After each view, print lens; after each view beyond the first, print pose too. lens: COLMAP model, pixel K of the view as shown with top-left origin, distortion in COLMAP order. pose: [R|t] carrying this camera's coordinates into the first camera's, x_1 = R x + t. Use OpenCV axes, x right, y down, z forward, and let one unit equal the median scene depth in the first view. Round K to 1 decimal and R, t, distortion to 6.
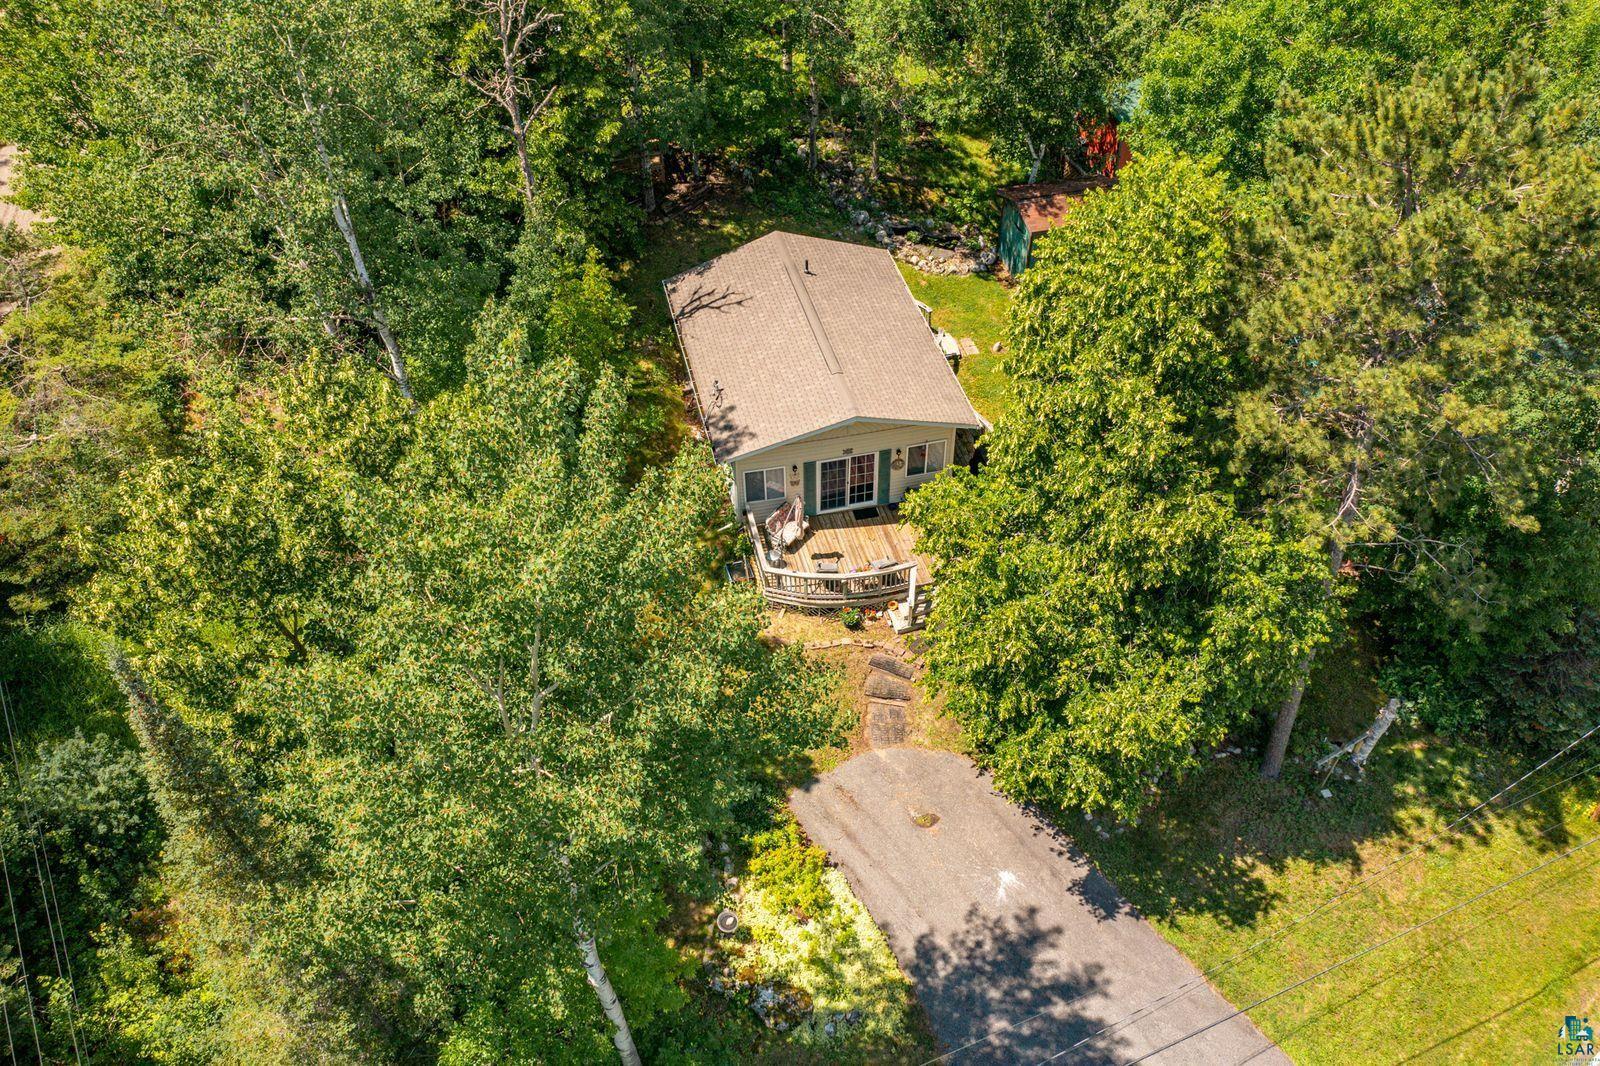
lens RADIAL K [[1310.6, 0, 811.4], [0, 1310.6, 544.1], [0, 0, 1]] dist [-0.006607, -0.006695]
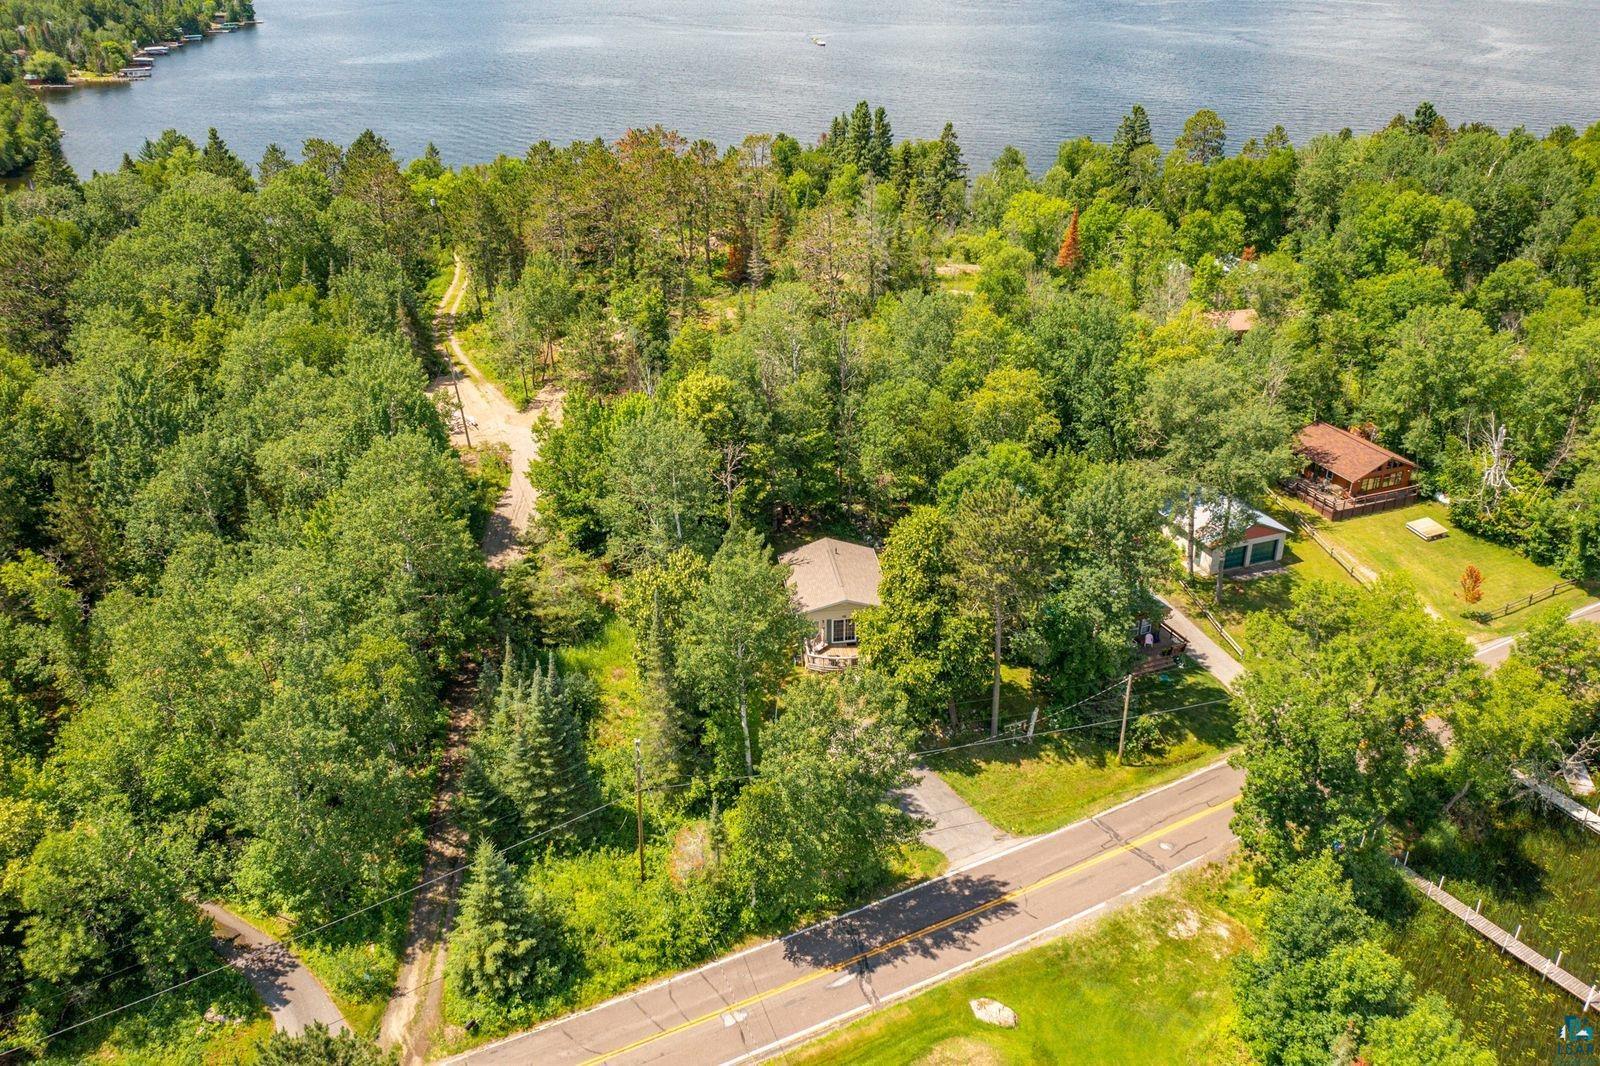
lens RADIAL K [[1310.6, 0, 797.1], [0, 1310.6, 539.9], [0, 0, 1]] dist [-0.006607, -0.006695]
pose [[0.994143, 0.046178, -0.097707, 0.180697], [-0.071847, 0.957788, -0.278353, 0.510190], [0.080729, 0.283742, 0.955496, -1.518457]]
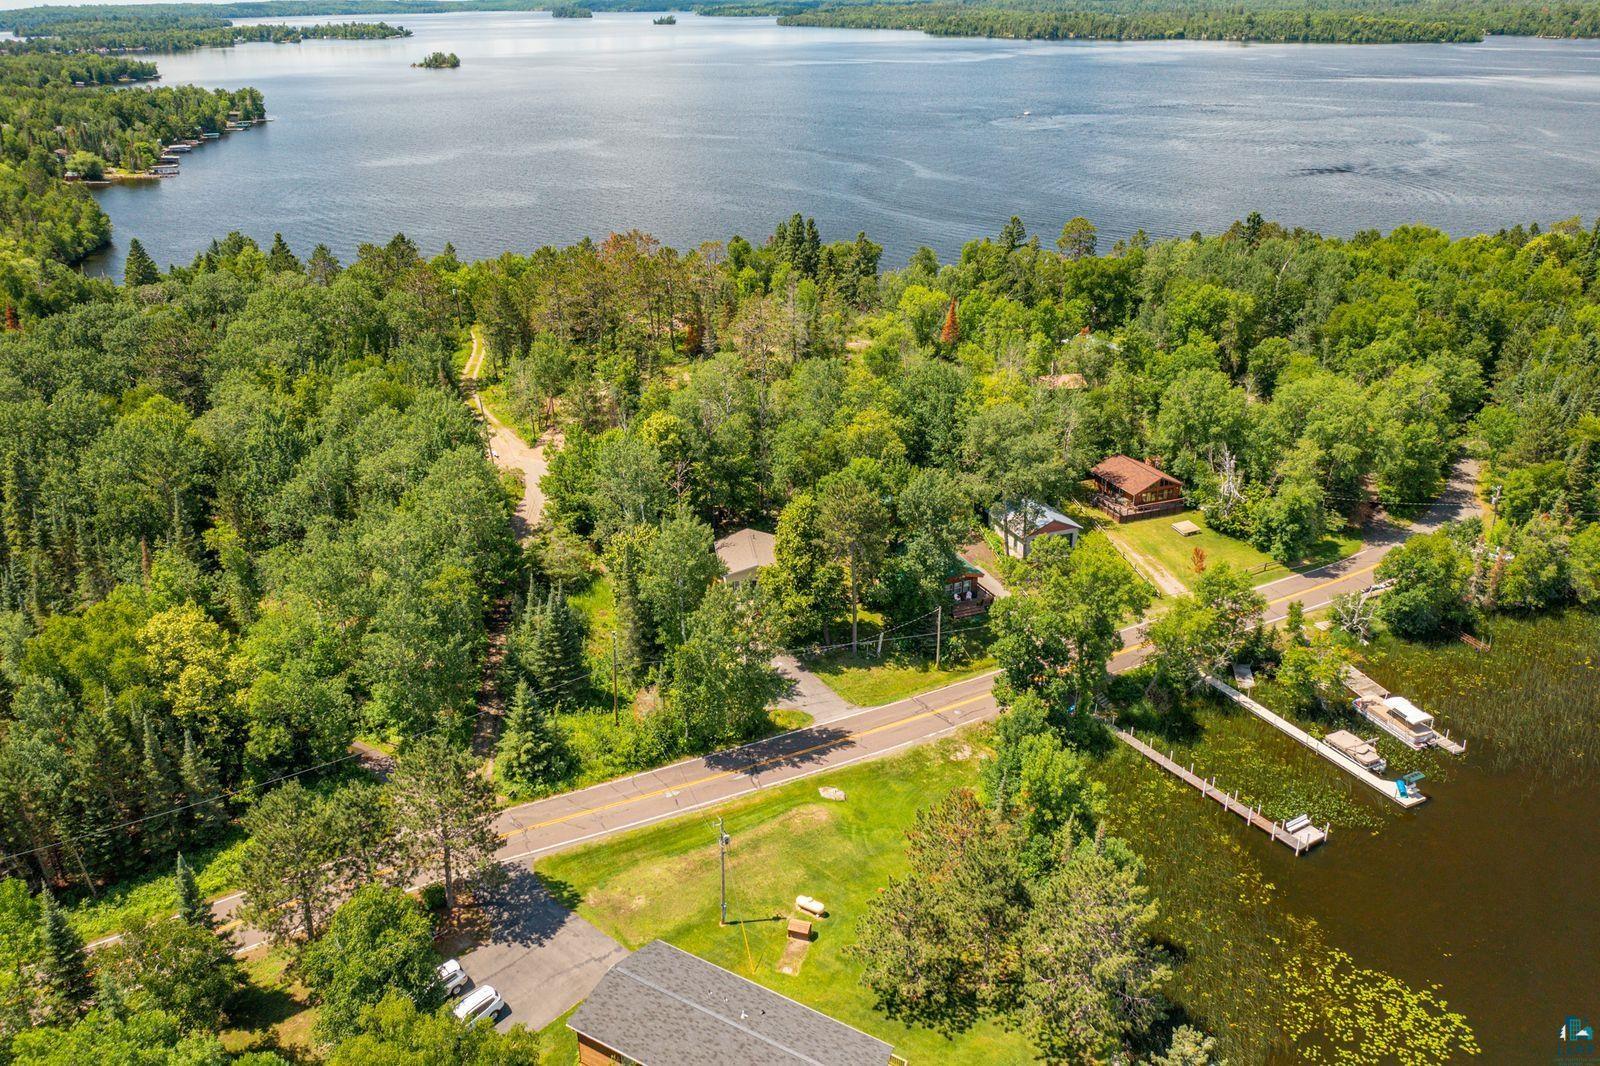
lens RADIAL K [[1310.6, 0, 801.7], [0, 1310.6, 538.3], [0, 0, 1]] dist [-0.006607, -0.006695]
pose [[0.995770, 0.037645, -0.083813, 0.466822], [-0.063786, 0.939802, -0.335714, 1.078932], [0.066130, 0.339640, 0.938228, -2.567707]]
